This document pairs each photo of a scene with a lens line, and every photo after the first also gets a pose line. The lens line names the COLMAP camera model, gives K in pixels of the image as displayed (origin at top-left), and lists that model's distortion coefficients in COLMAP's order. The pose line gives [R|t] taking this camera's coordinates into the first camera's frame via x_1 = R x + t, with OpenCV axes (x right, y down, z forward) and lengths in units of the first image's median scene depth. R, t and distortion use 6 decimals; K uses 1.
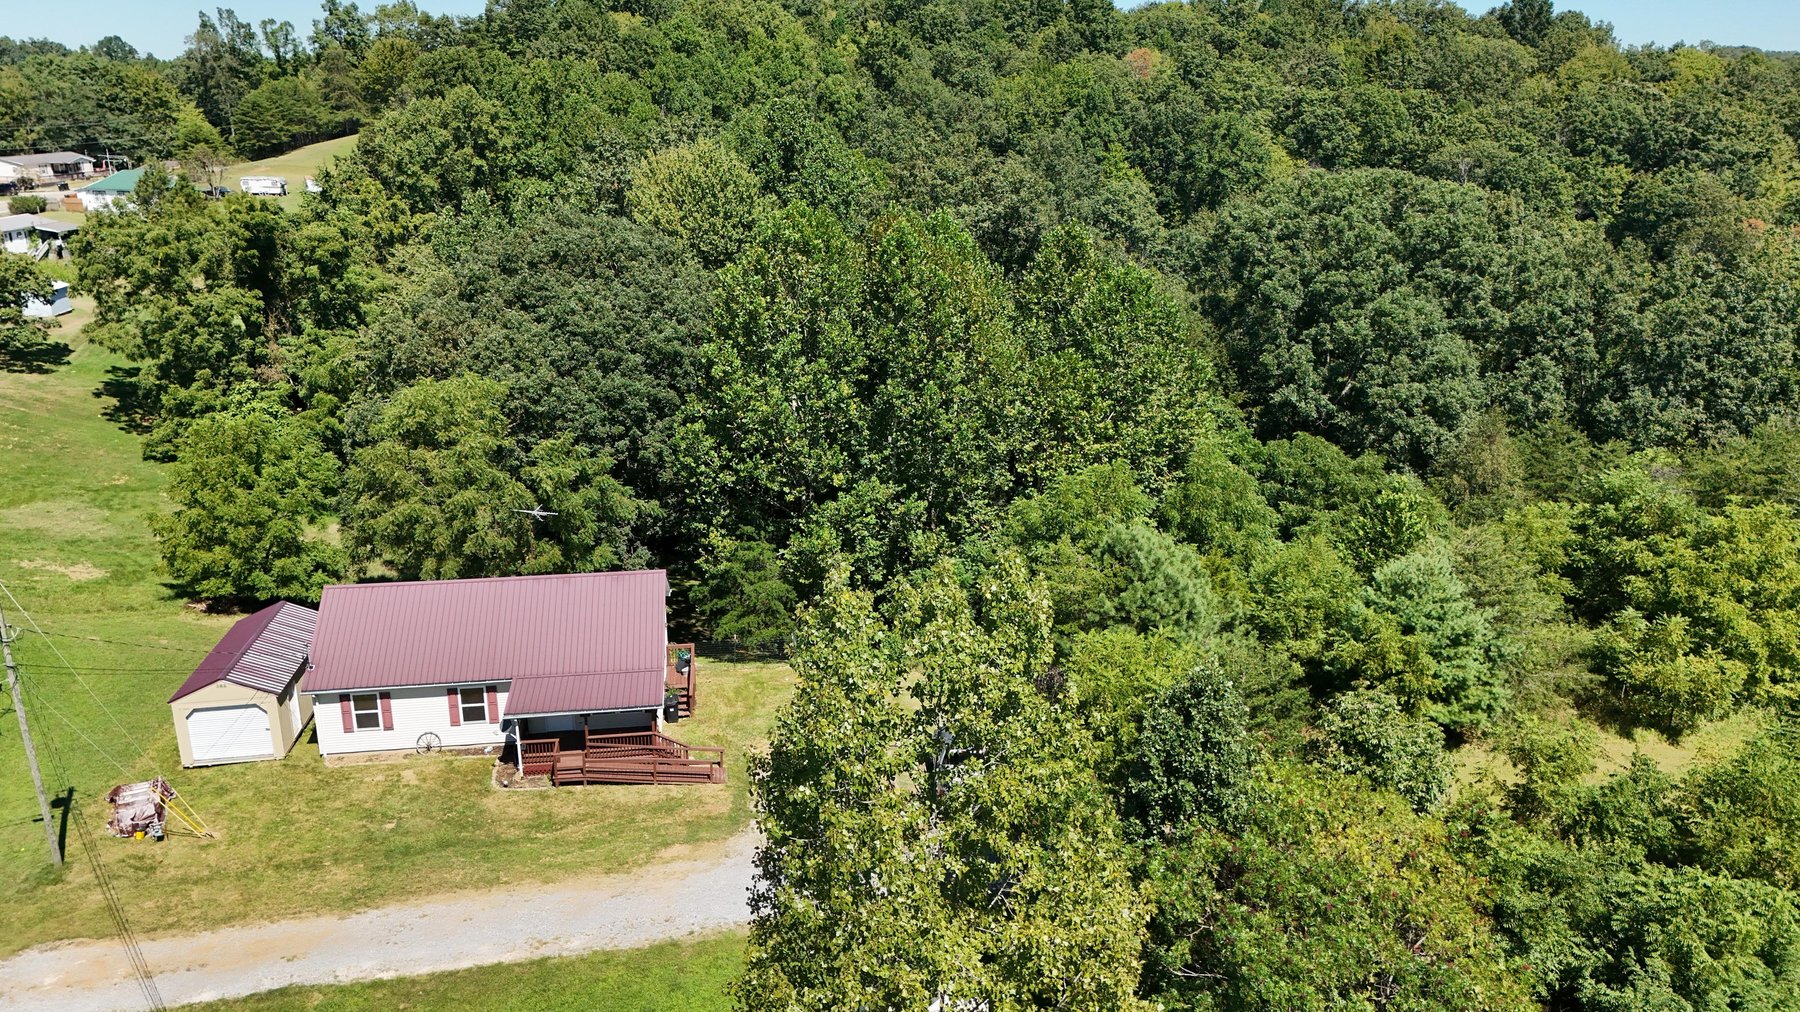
lens RADIAL K [[1274.4, 0, 900.0], [0, 1274.4, 506.0], [0, 0, 1]] dist [0.024183, 0.002729]
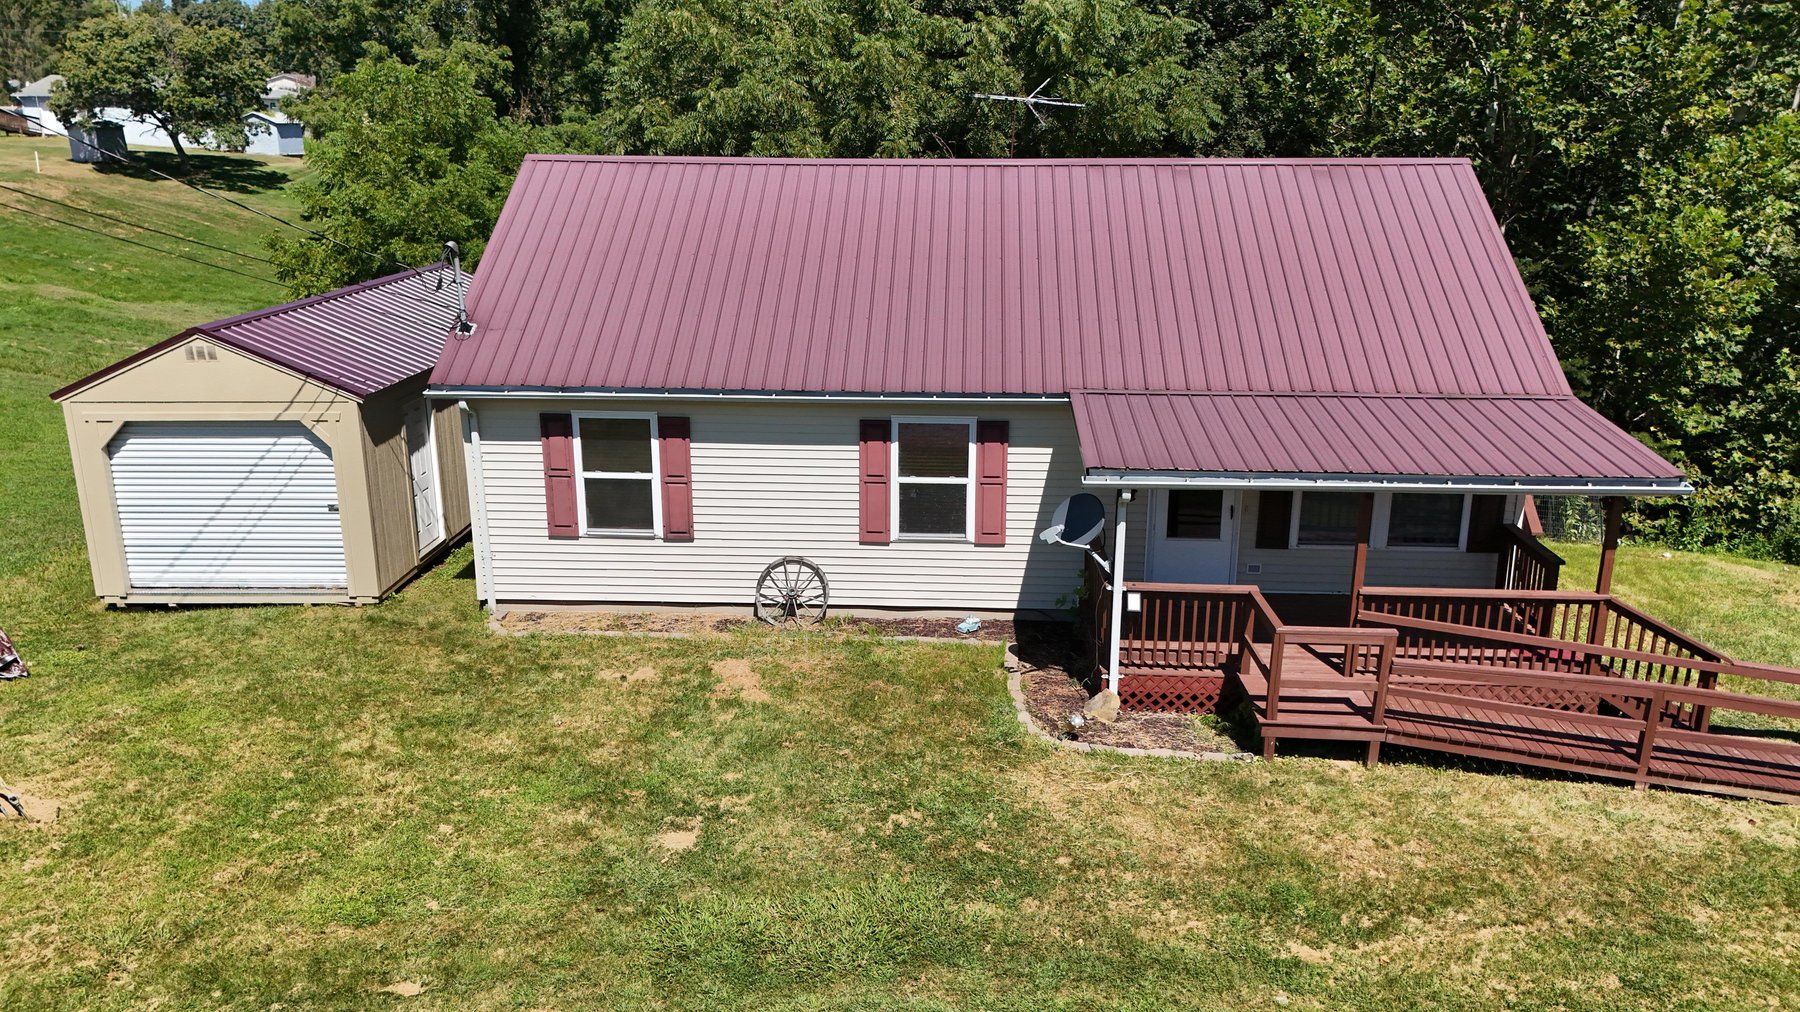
lens RADIAL K [[1312.1, 0, 900.0], [0, 1312.1, 506.0], [0, 0, 1]] dist [0.068112, -0.005020]
pose [[0.980133, 0.050981, -0.191679, -0.282652], [-0.055552, 0.998283, -0.018549, 0.170676], [0.190405, 0.028829, 0.981282, 0.688151]]
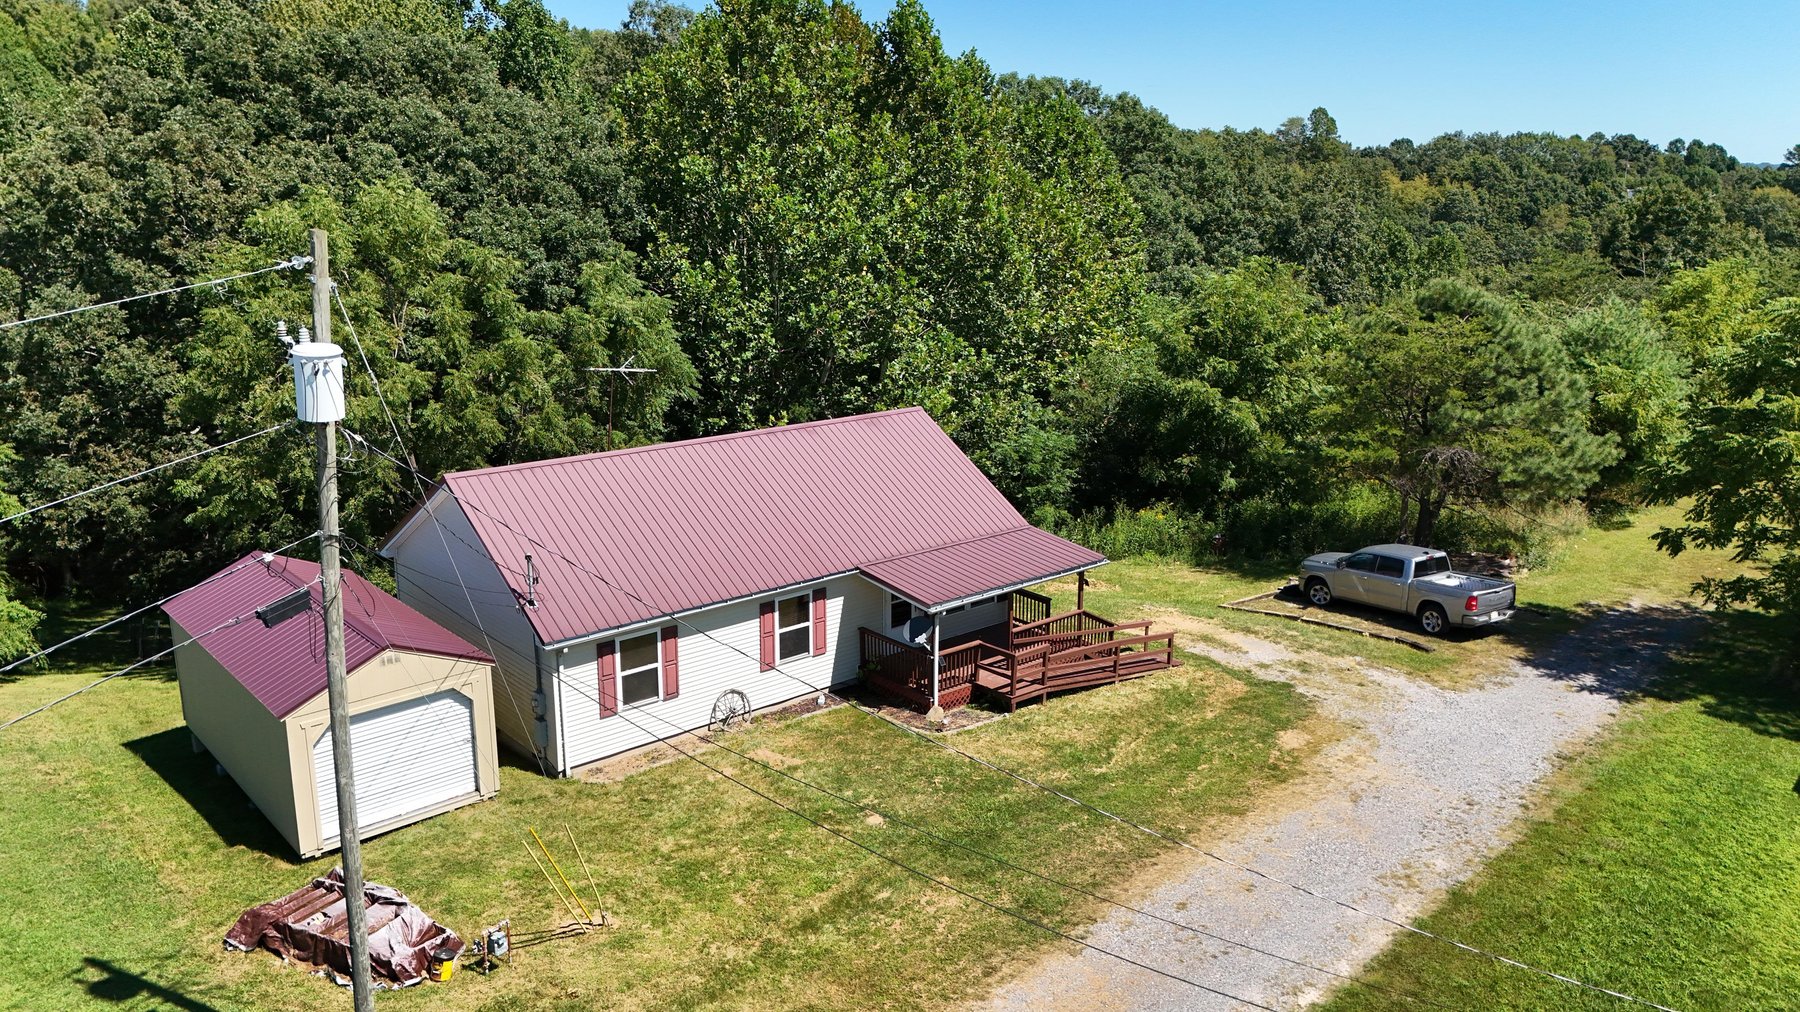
lens RADIAL K [[1312.1, 0, 900.0], [0, 1312.1, 506.0], [0, 0, 1]] dist [0.068112, -0.005020]
pose [[0.846124, -0.134771, 0.515665, -0.599954], [0.160329, 0.987051, -0.005104, 0.113530], [-0.508300, 0.086995, 0.856775, 0.466321]]
